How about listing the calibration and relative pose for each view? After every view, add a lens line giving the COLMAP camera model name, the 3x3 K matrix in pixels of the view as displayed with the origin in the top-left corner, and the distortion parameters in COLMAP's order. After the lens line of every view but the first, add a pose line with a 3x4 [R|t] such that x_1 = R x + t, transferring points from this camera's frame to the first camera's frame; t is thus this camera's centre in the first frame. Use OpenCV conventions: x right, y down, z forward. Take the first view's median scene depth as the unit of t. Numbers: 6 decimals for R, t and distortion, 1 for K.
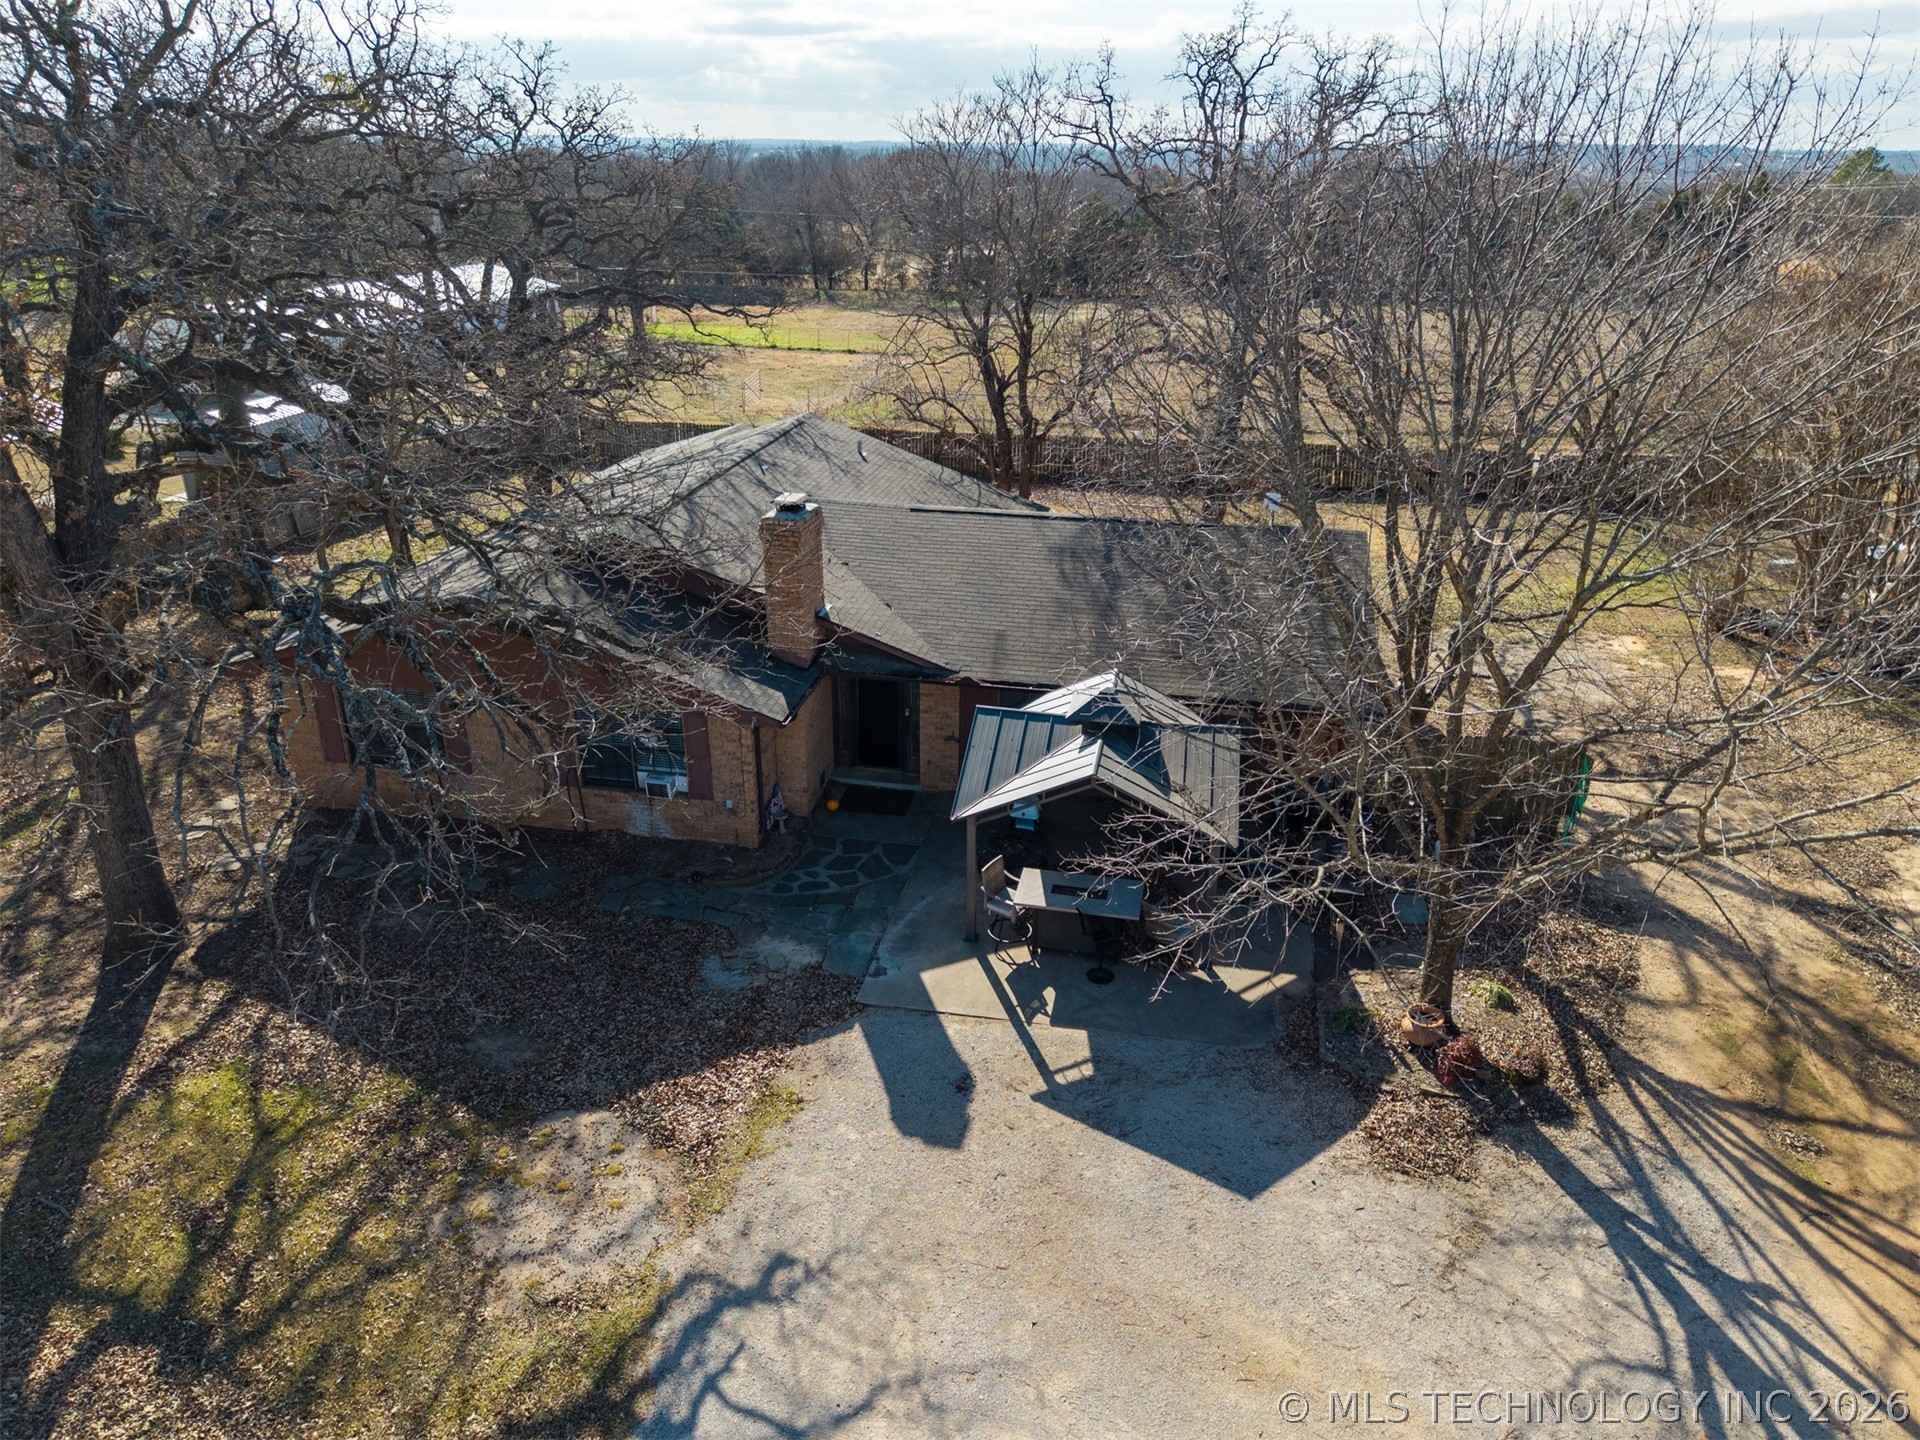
lens RADIAL K [[1265.8, 0, 954.8], [0, 1265.8, 728.2], [0, 0, 1]] dist [0.046586, -0.047188]
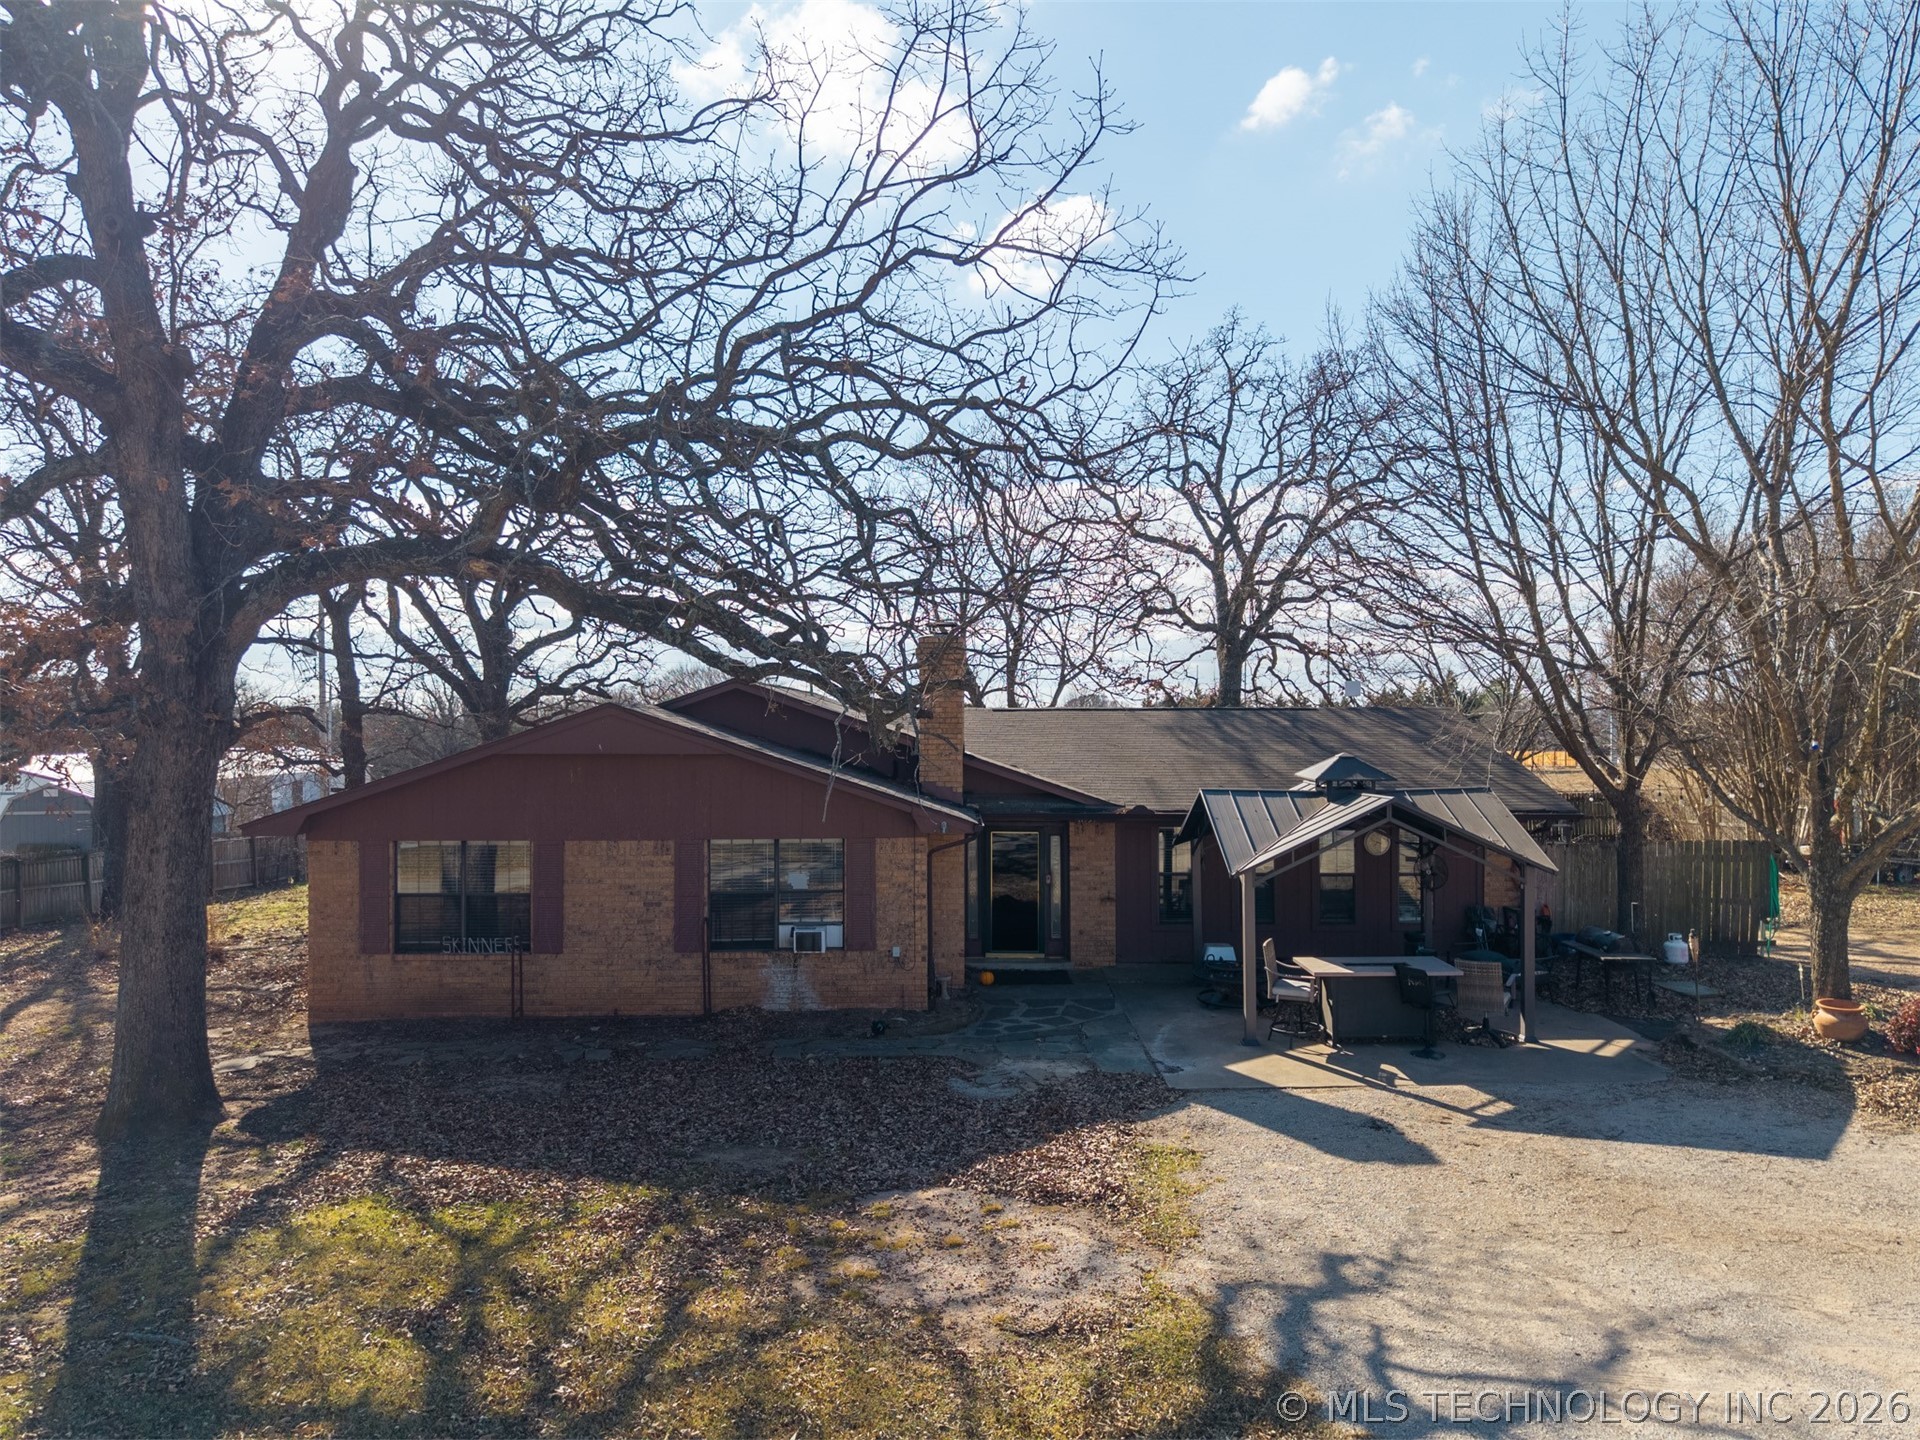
lens RADIAL K [[1265.8, 0, 954.8], [0, 1265.8, 728.2], [0, 0, 1]] dist [0.046586, -0.047188]
pose [[0.979606, -0.010054, 0.200678, -0.438504], [0.091344, 0.911860, -0.400210, 0.376671], [-0.178966, 0.410378, 0.894182, 0.258367]]
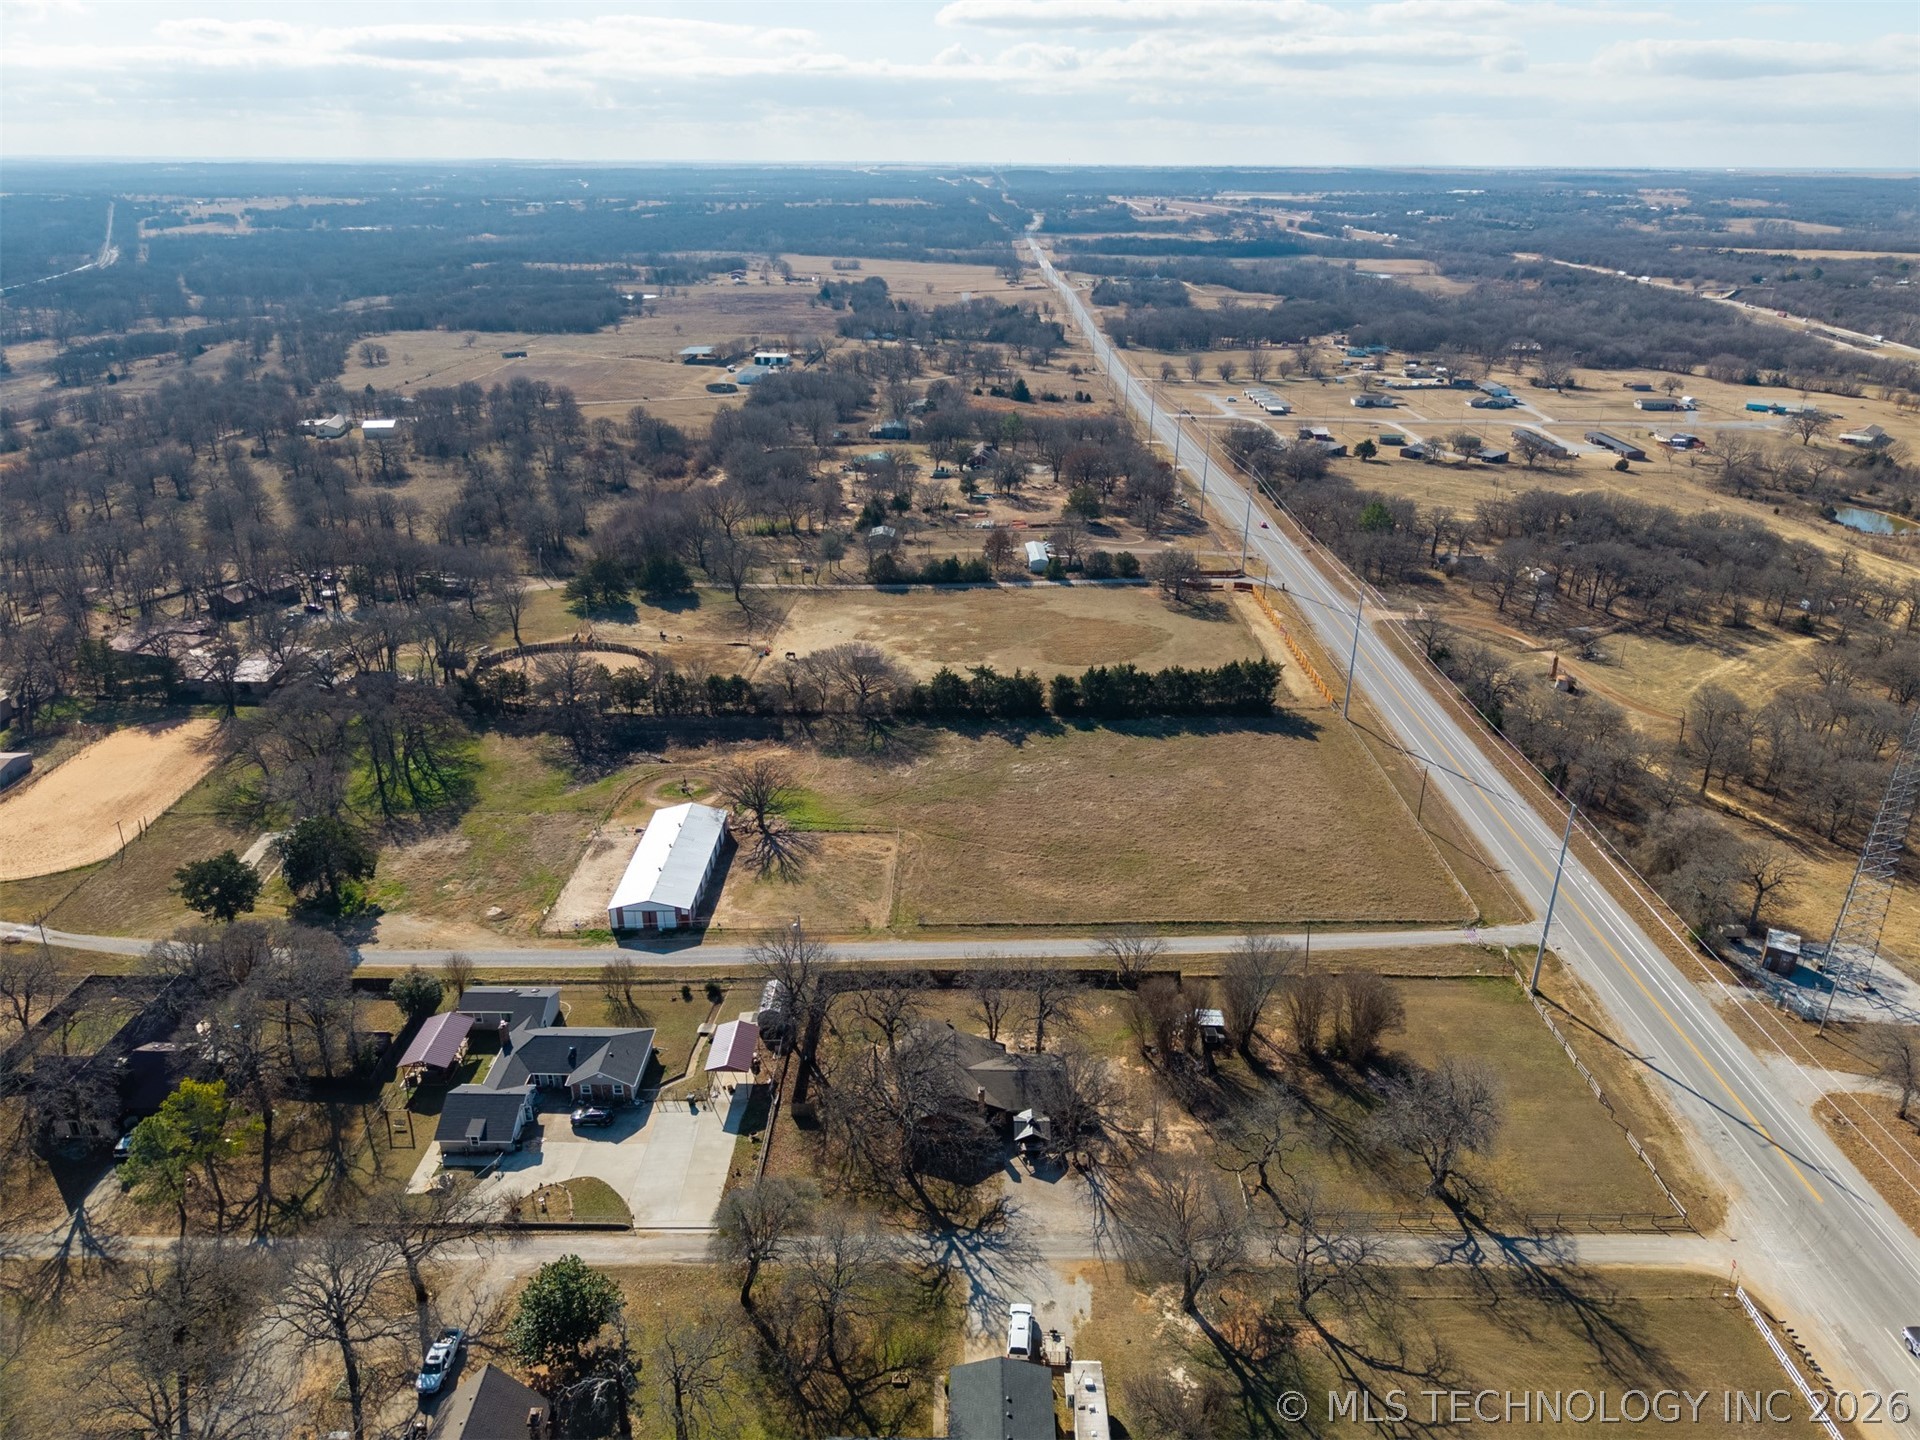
lens RADIAL K [[1258.9, 0, 992.1], [0, 1258.9, 721.8], [0, 0, 1]] dist [0.013838, -0.001341]
pose [[0.980103, -0.072381, 0.184824, -1.614768], [0.075953, 0.997035, -0.012310, -2.825914], [-0.183385, 0.026103, 0.982695, -7.823181]]
